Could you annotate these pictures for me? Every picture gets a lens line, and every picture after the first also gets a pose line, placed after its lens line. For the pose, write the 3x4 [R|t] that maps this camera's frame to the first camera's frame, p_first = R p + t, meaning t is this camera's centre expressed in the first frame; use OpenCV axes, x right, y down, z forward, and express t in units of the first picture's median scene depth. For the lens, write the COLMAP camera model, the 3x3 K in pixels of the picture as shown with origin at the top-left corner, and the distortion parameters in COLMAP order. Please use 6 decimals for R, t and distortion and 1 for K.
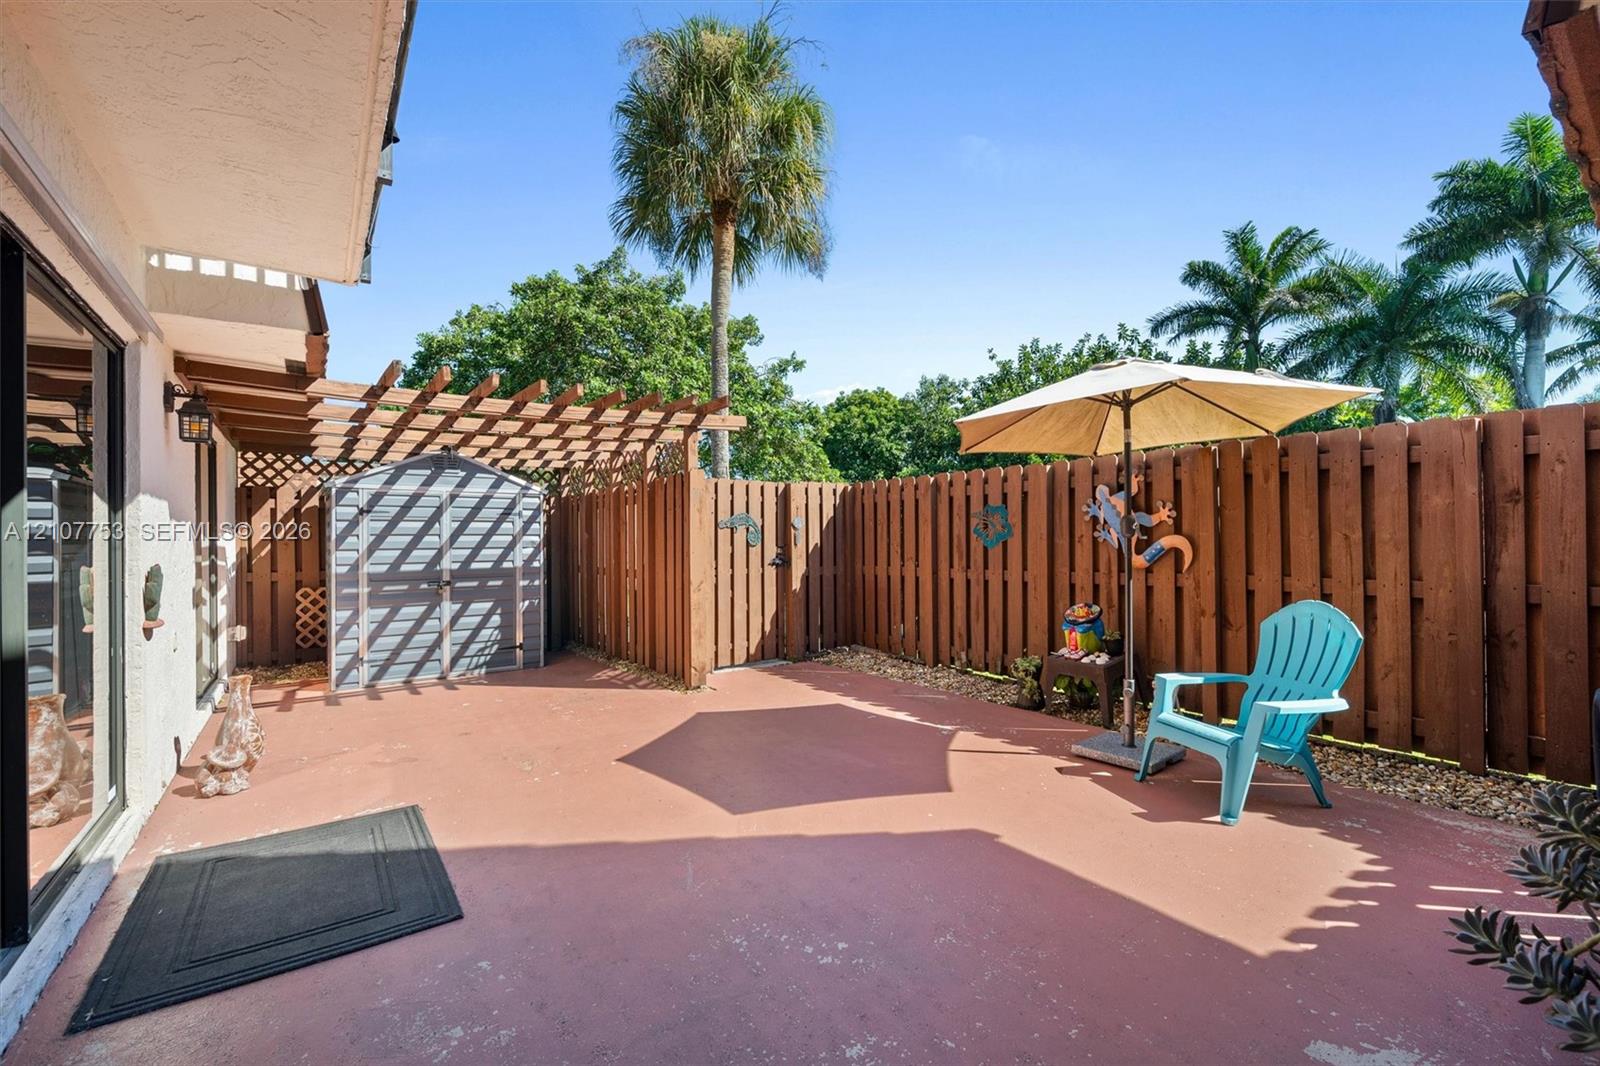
lens RADIAL K [[665.5, 0, 797.5], [0, 665.5, 535.4], [0, 0, 1]] dist [-0.000334, 0.000220]
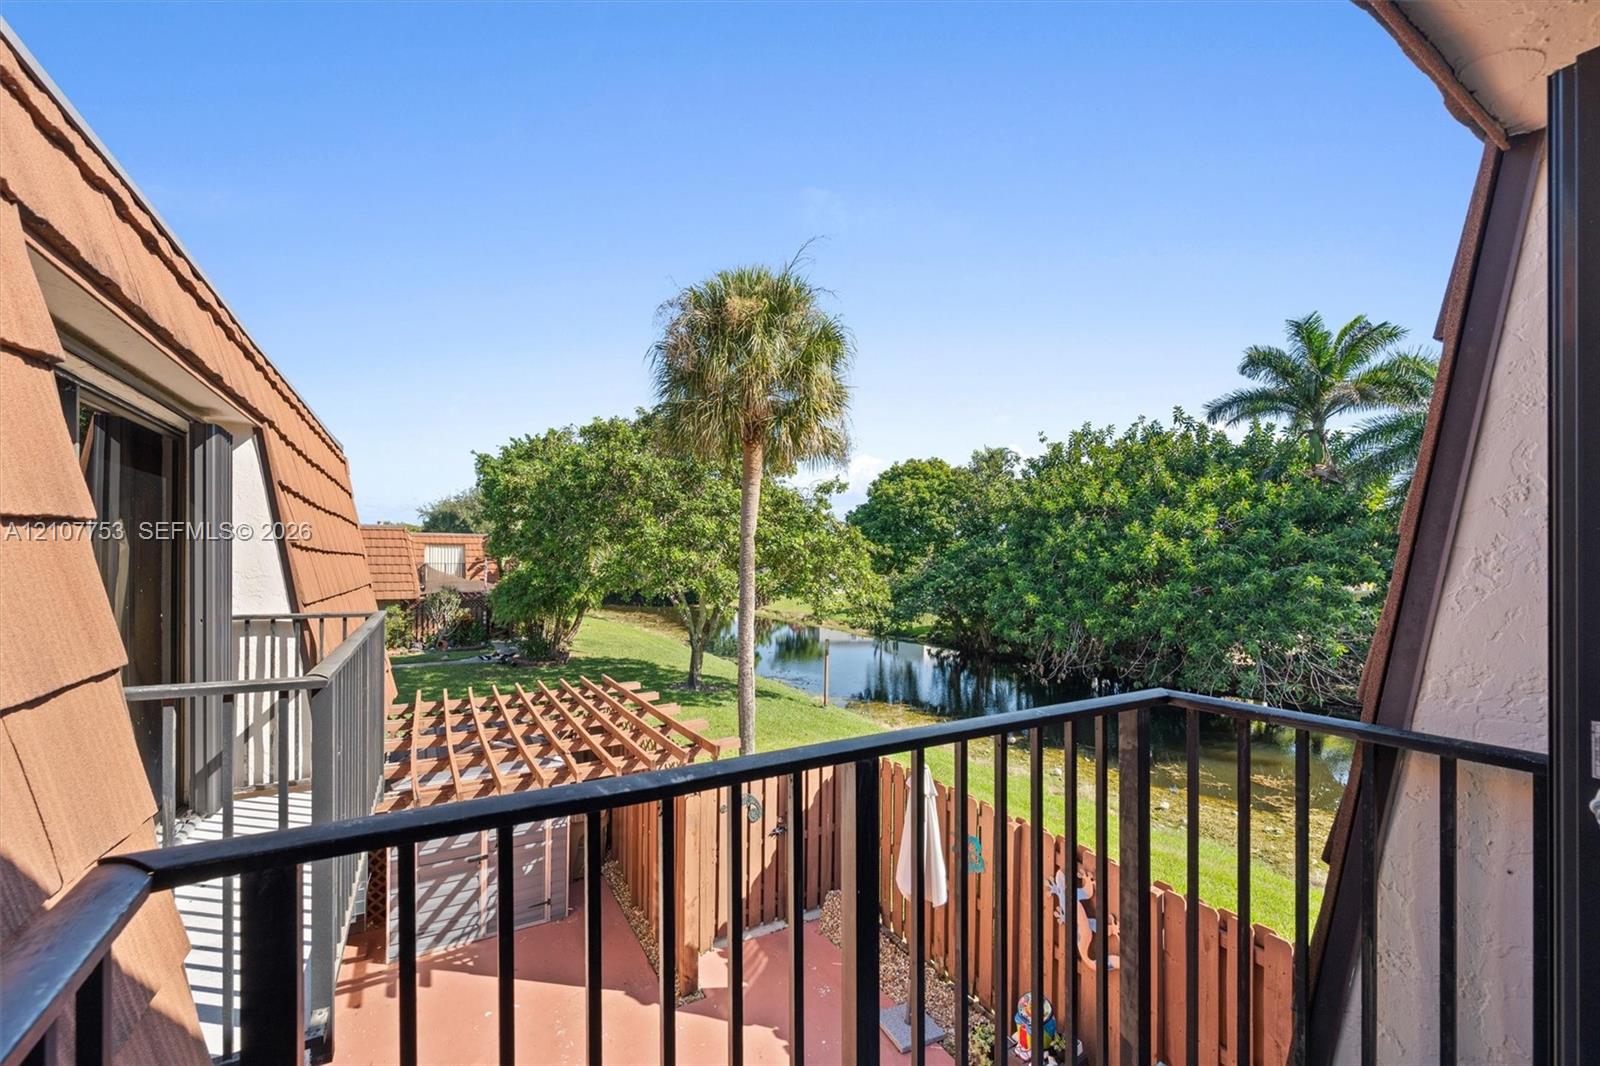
lens RADIAL K [[633.2, 0, 795.0], [0, 633.2, 557.8], [0, 0, 1]] dist [-0.000242, -0.000175]
pose [[0.994196, 0.015733, -0.106430, 0.031056], [-0.015107, 0.999864, 0.006677, -0.126583], [0.106520, -0.005030, 0.994298, -0.006973]]
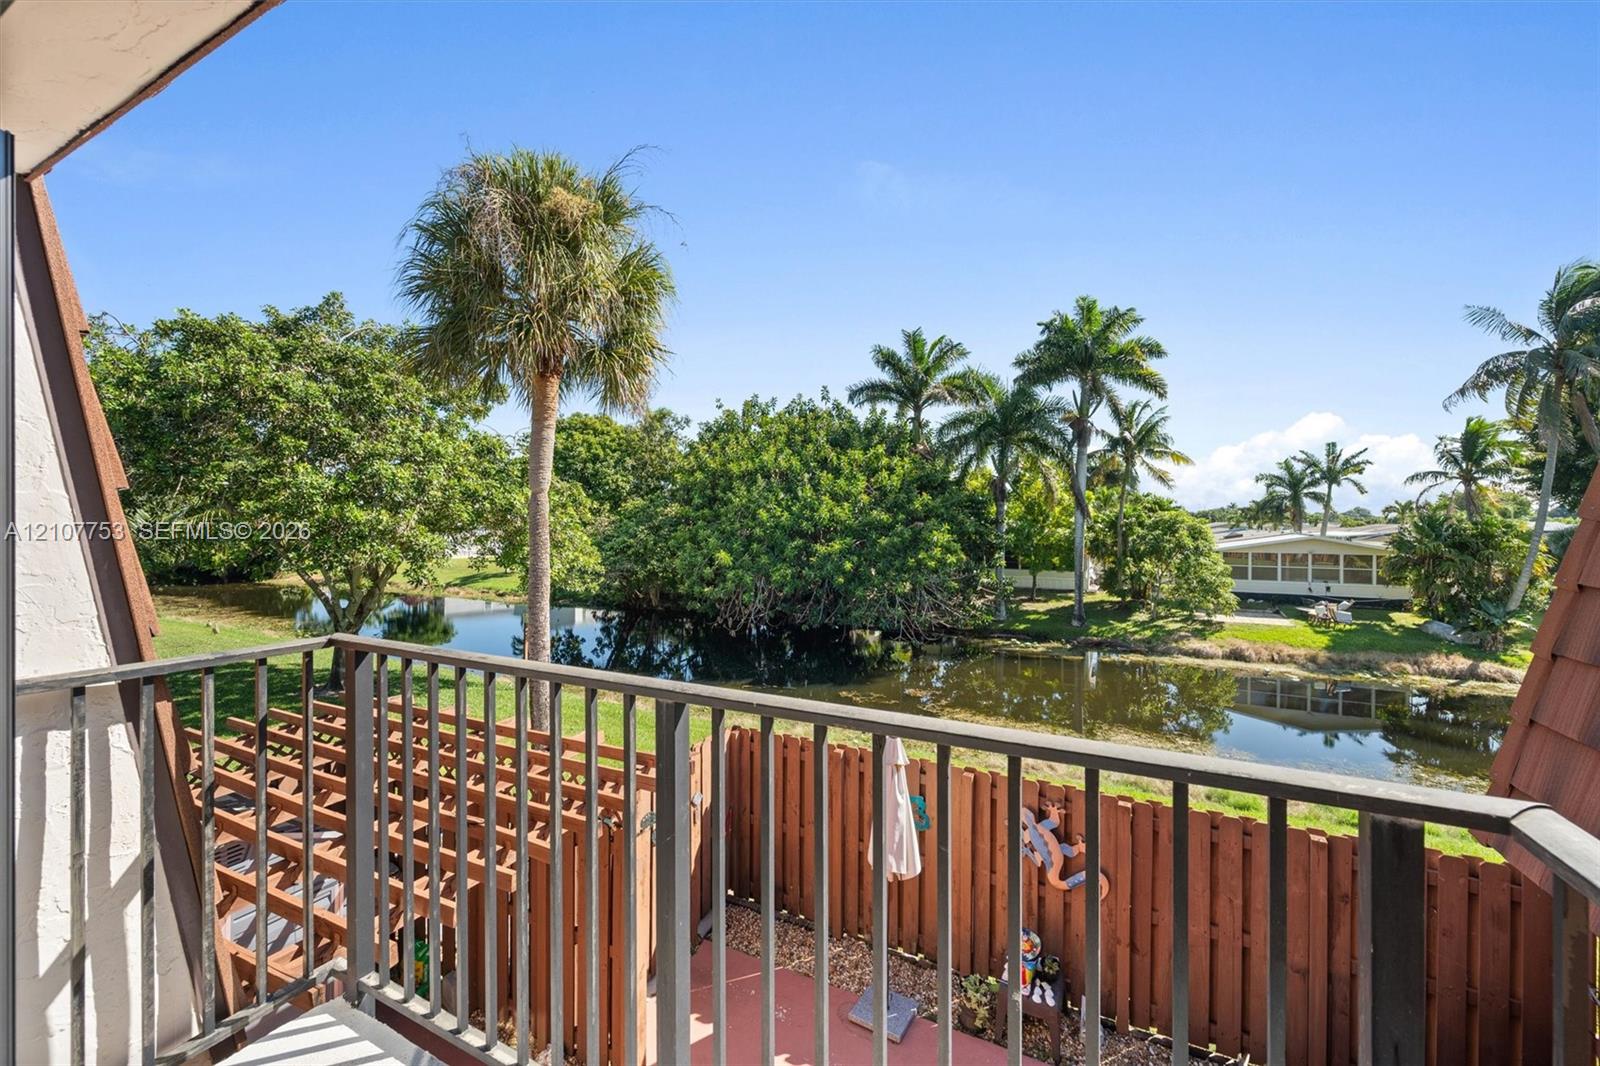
lens RADIAL K [[627.5, 0, 792.5], [0, 627.5, 522.1], [0, 0, 1]] dist [0.000728, -0.000066]
pose [[0.891023, 0.009219, 0.453865, -0.085709], [-0.013762, 0.999883, 0.006707, -0.125345], [-0.453750, -0.012222, 0.891045, 0.051965]]
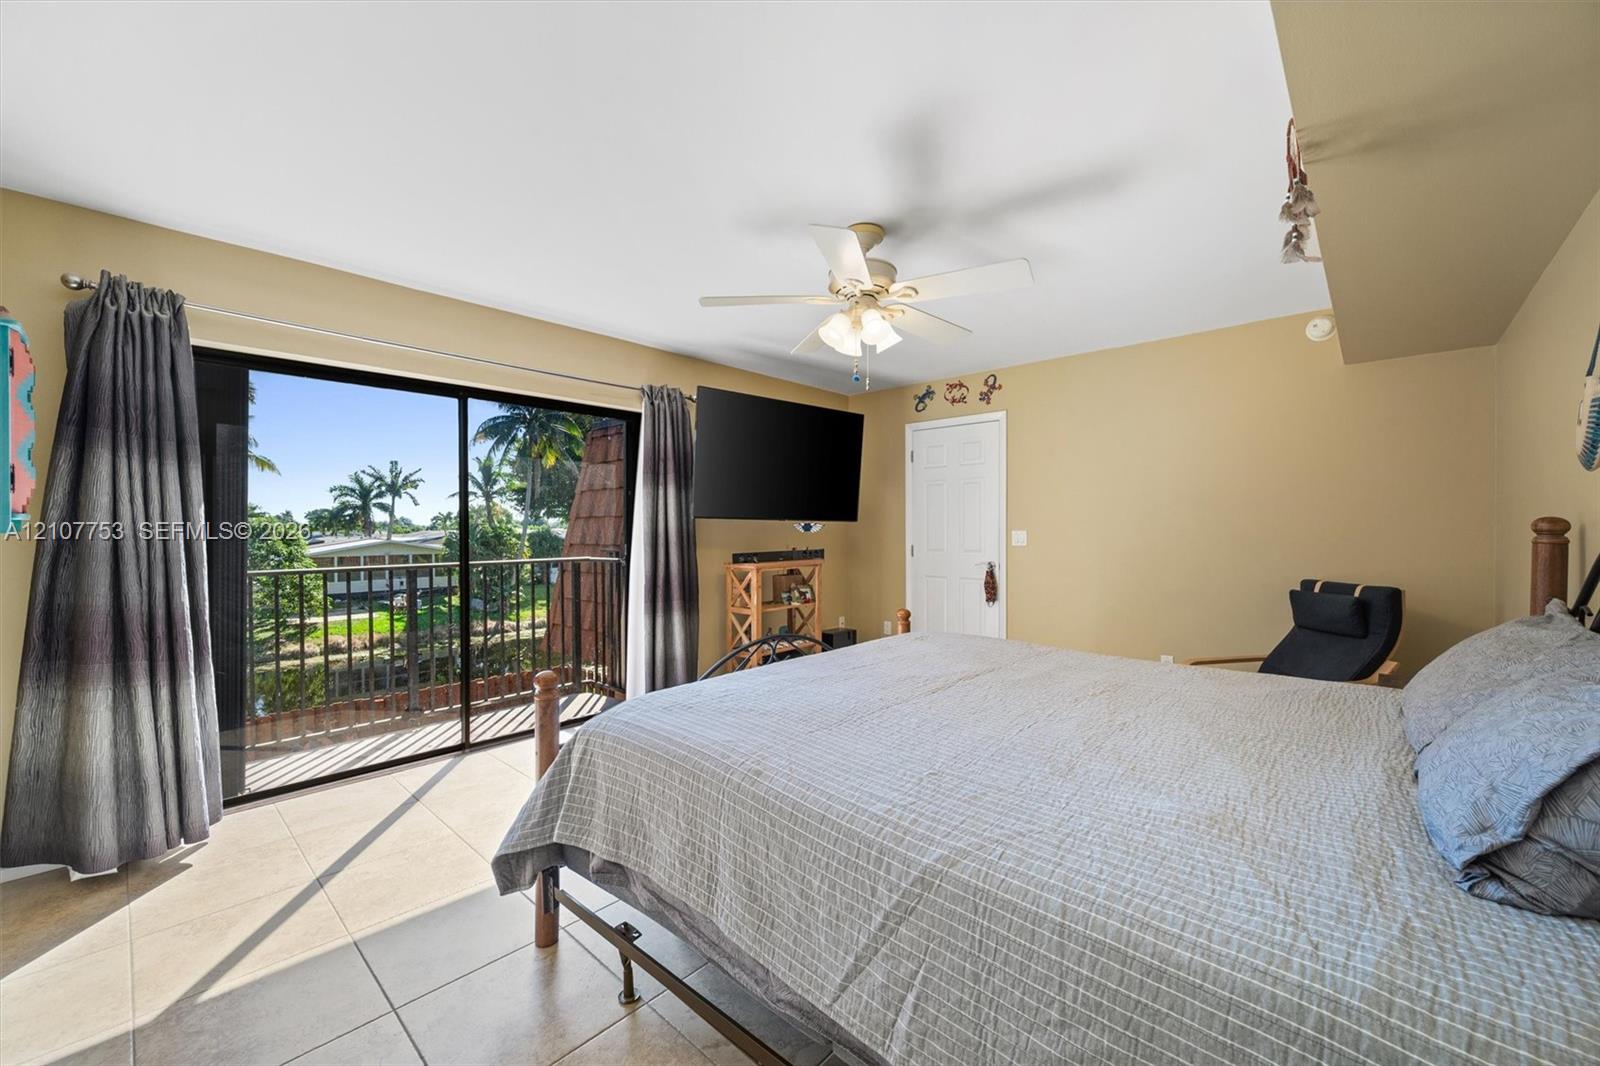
lens RADIAL K [[632.3, 0, 800.0], [0, 632.3, 533.0], [0, 0, 1]] dist [0.000333, 0.000017]
pose [[-0.197859, 0.001405, 0.980229, -0.263911], [-0.002450, 0.999995, -0.001928, -0.119353], [-0.980227, -0.002783, -0.197855, 0.039163]]
